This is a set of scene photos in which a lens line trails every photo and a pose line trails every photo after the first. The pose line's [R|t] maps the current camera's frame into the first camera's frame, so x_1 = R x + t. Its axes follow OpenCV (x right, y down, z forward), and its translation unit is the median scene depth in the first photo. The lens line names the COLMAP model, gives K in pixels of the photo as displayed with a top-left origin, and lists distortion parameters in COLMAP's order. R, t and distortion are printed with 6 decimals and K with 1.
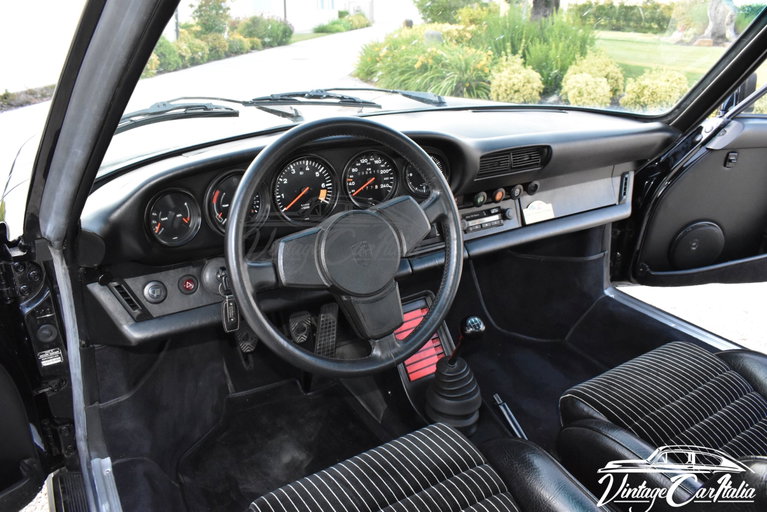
lens RADIAL K [[608.2, 0, 383.5], [0, 608.2, 256.0], [0, 0, 1]] dist [-0.087445, 0.000211]
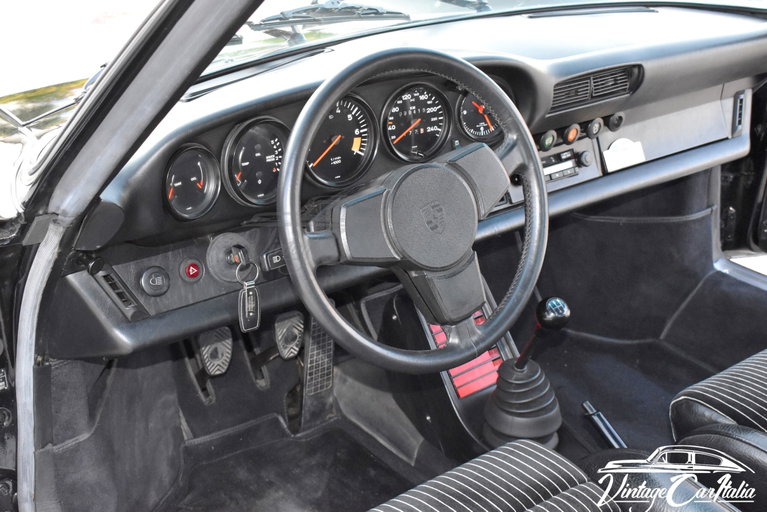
lens RADIAL K [[1132.5, 0, 383.5], [0, 1132.5, 256.0], [0, 0, 1]] dist [-0.015098, 0.022507]
pose [[0.994745, -0.048006, 0.090430, -0.172861], [0.046726, 0.998776, 0.016213, 0.014320], [-0.091098, -0.011903, 0.995771, -0.350028]]
